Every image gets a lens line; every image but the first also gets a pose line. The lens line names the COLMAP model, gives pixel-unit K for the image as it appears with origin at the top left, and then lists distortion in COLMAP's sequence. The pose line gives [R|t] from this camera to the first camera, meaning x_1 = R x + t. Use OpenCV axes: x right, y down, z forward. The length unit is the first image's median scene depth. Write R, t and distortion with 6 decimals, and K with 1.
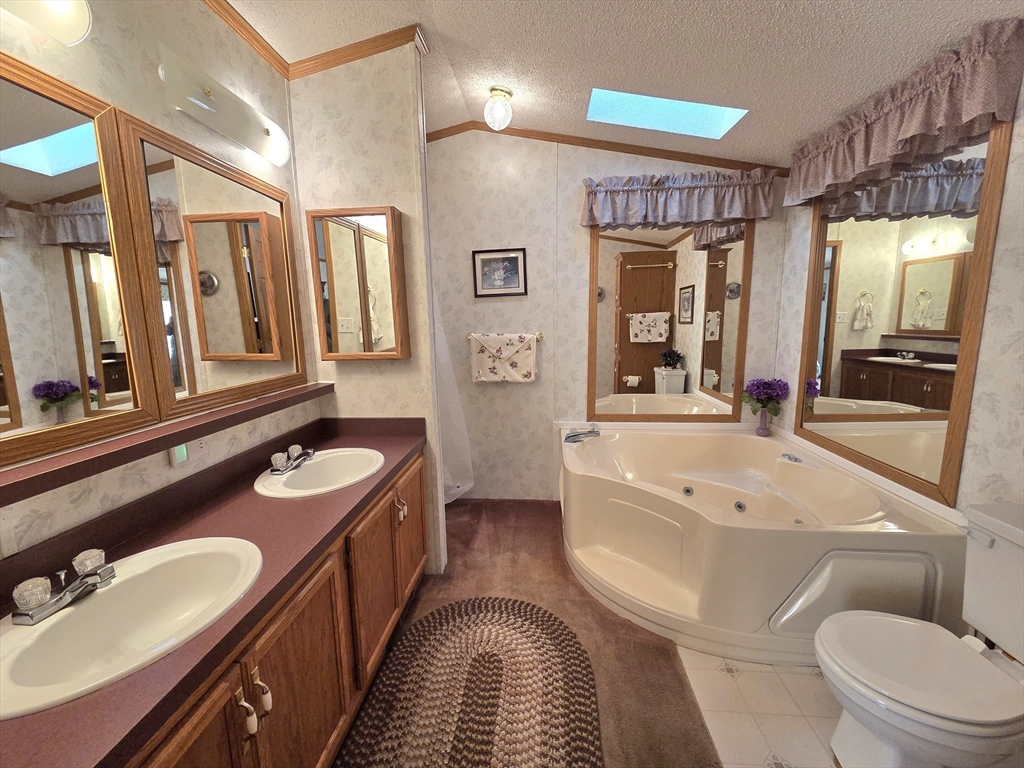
lens RADIAL K [[418.8, 0, 514.7], [0, 418.8, 380.3], [0, 0, 1]] dist [-0.000139, -0.001014]
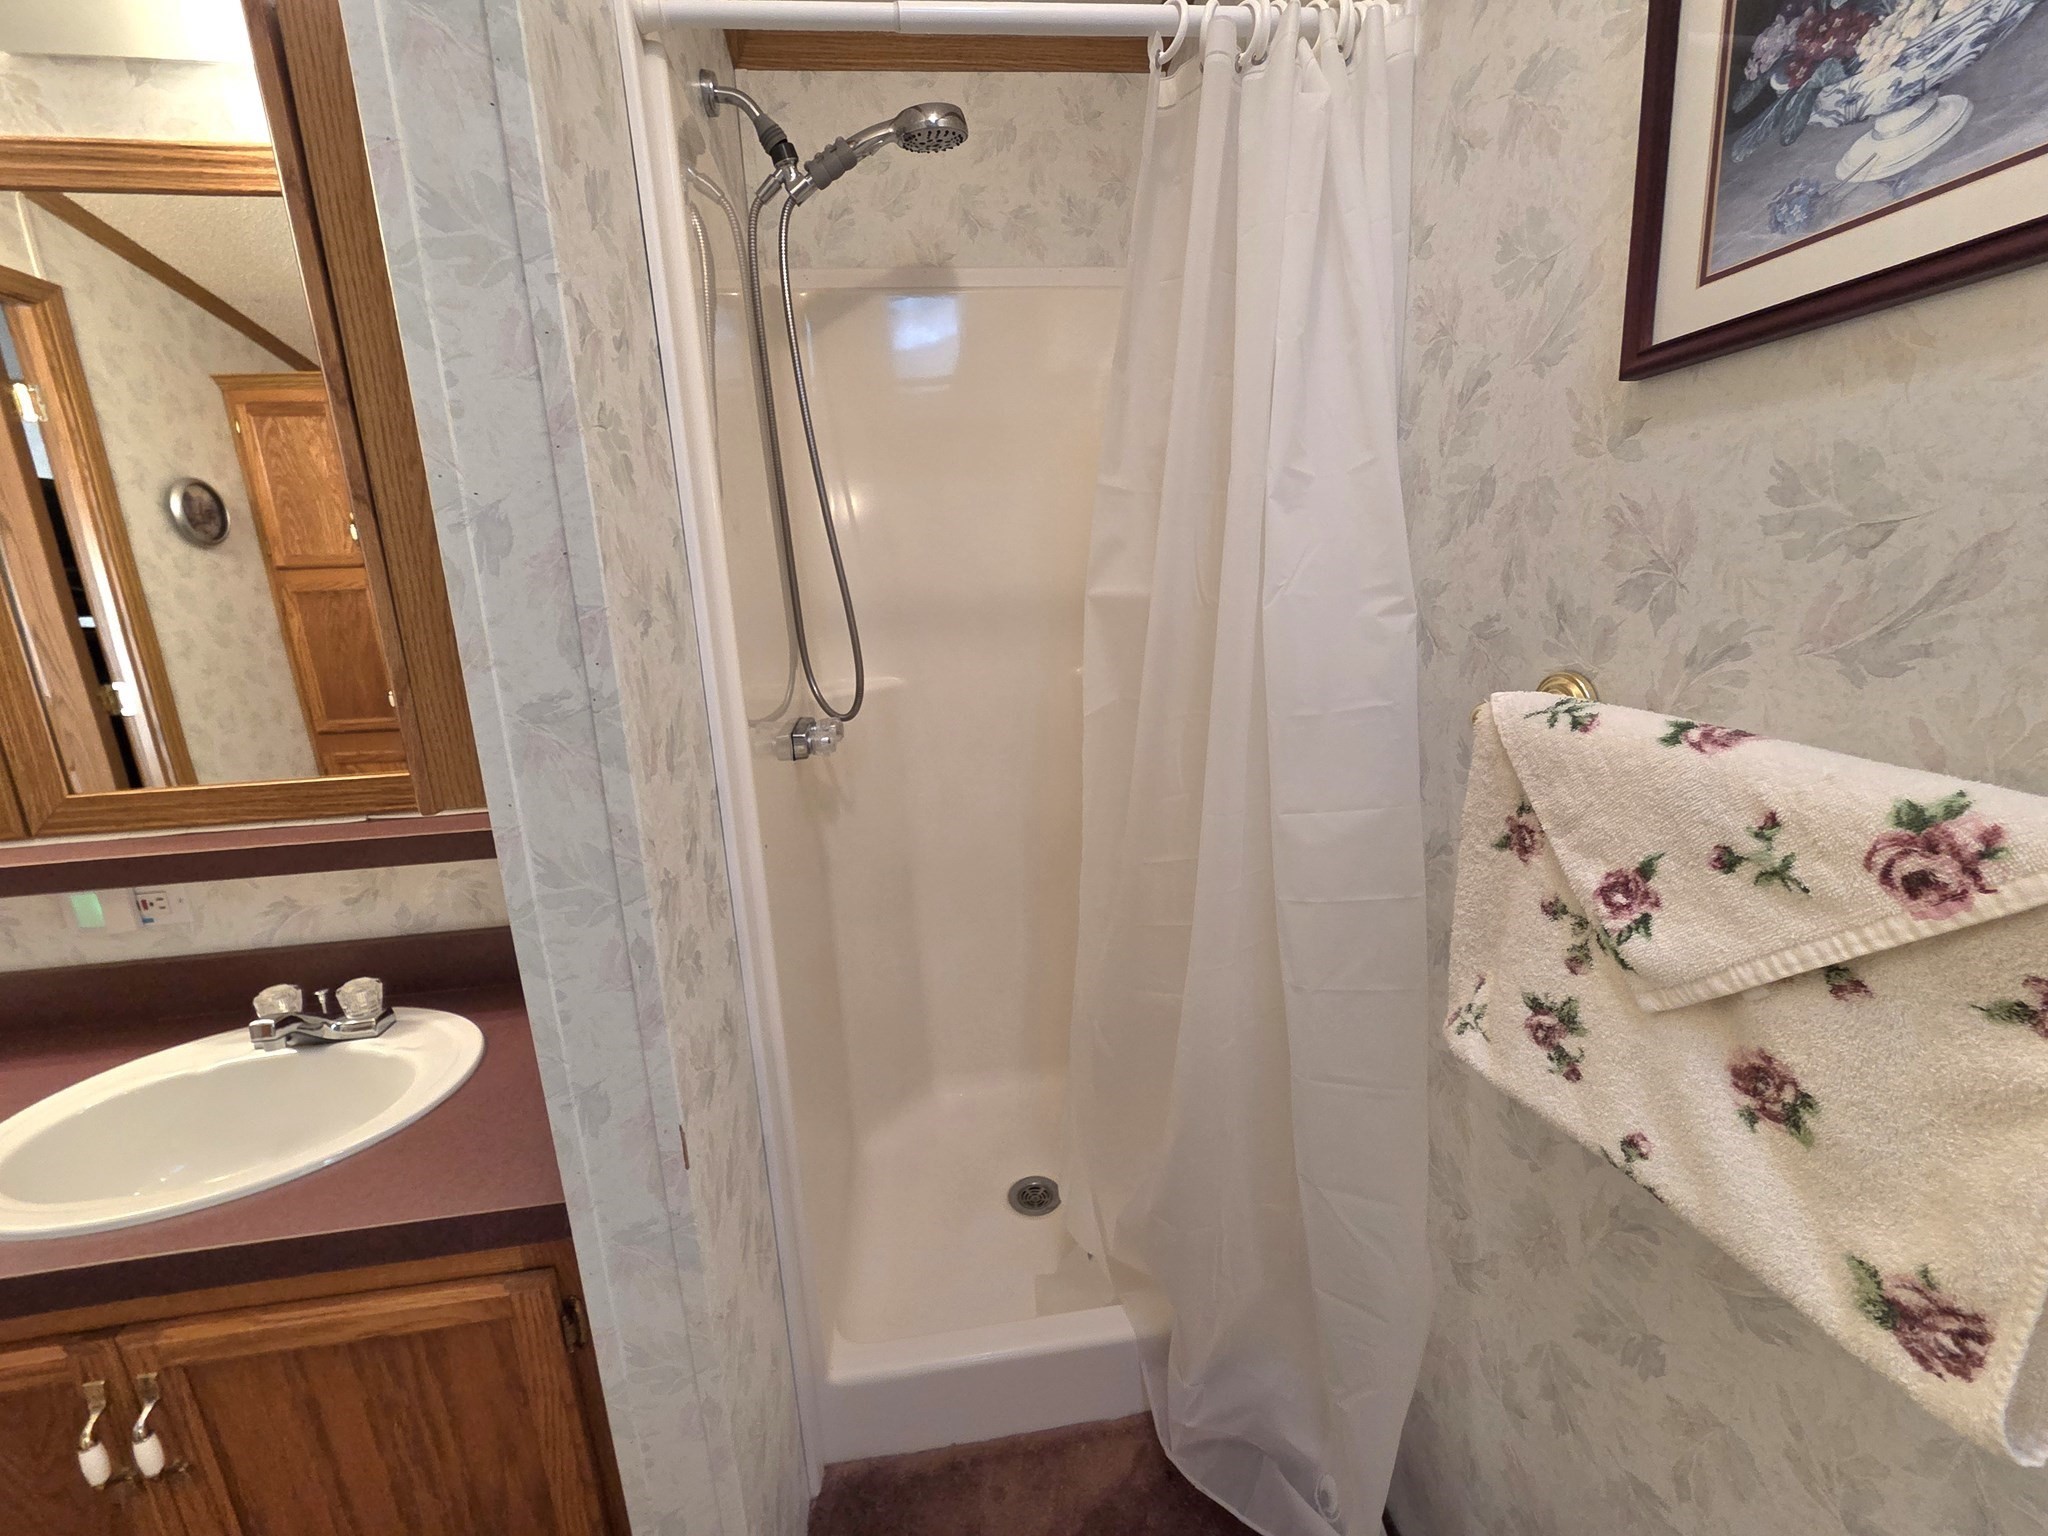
lens RADIAL K [[837.6, 0, 1024.1], [0, 837.6, 769.5], [0, 0, 1]] dist [-0.000139, -0.001014]
pose [[0.213713, 0.230466, -0.949322, 0.121645], [-0.104972, 0.971564, 0.212234, -0.129882], [0.971240, 0.054295, 0.231829, 0.824946]]
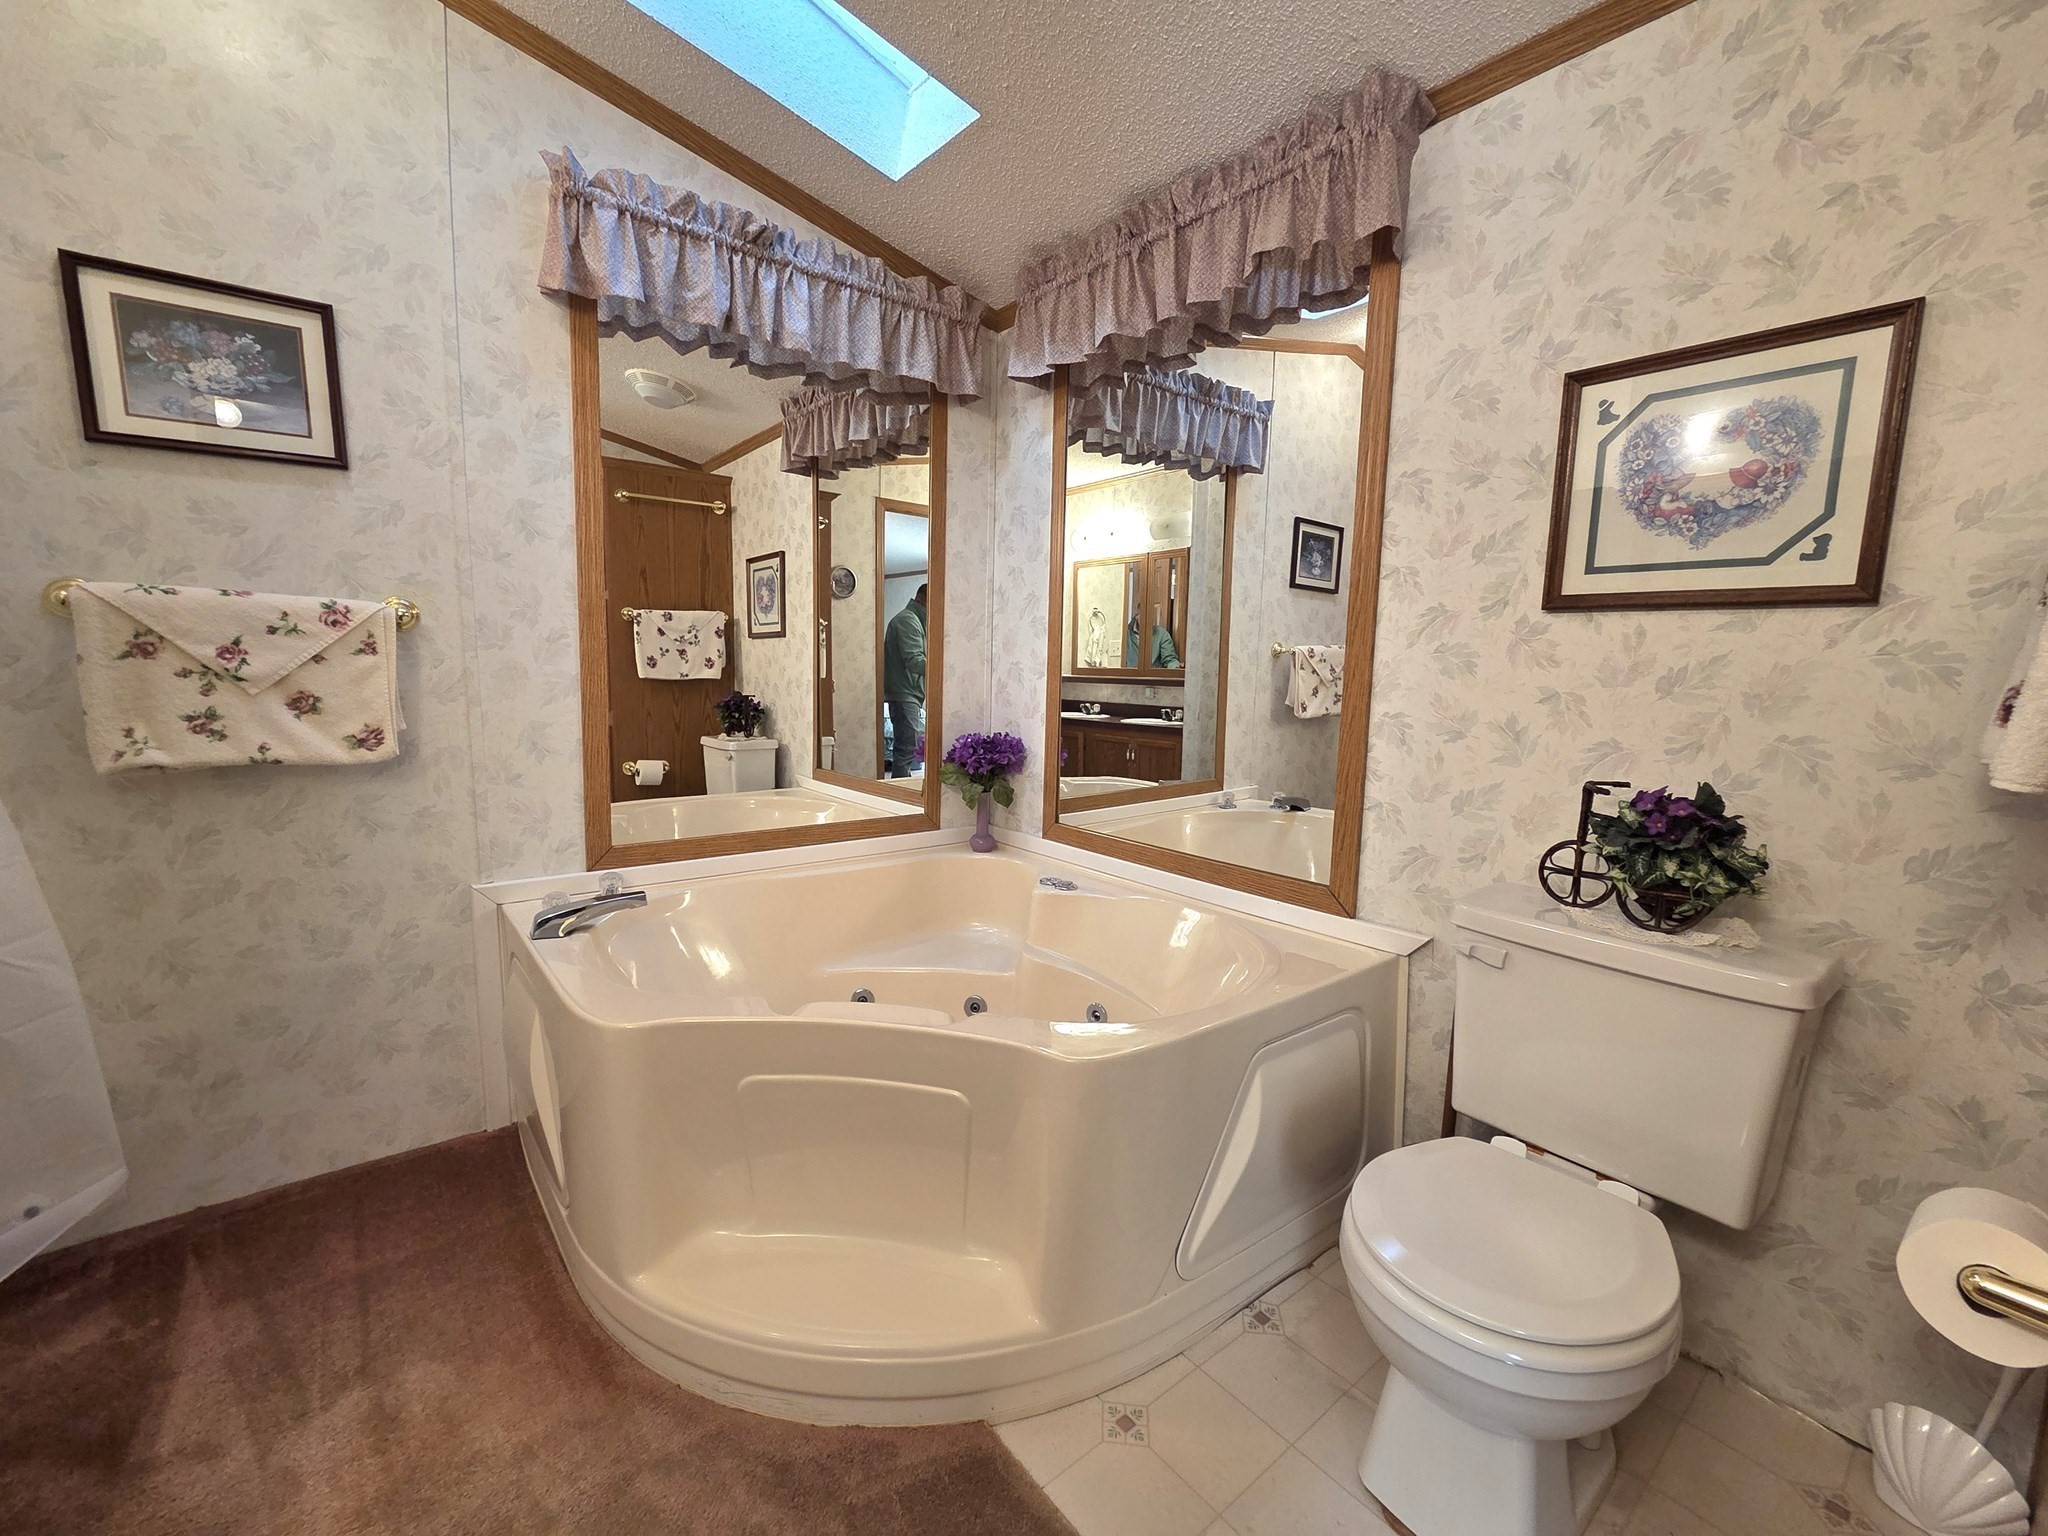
lens RADIAL K [[837.6, 0, 1012.7], [0, 837.6, 767.3], [0, 0, 1]] dist [-0.000139, -0.001014]
pose [[0.728070, -0.047750, 0.683838, -0.044051], [0.064889, 0.997892, 0.000593, 0.037819], [-0.682425, 0.043942, 0.729634, 0.268408]]
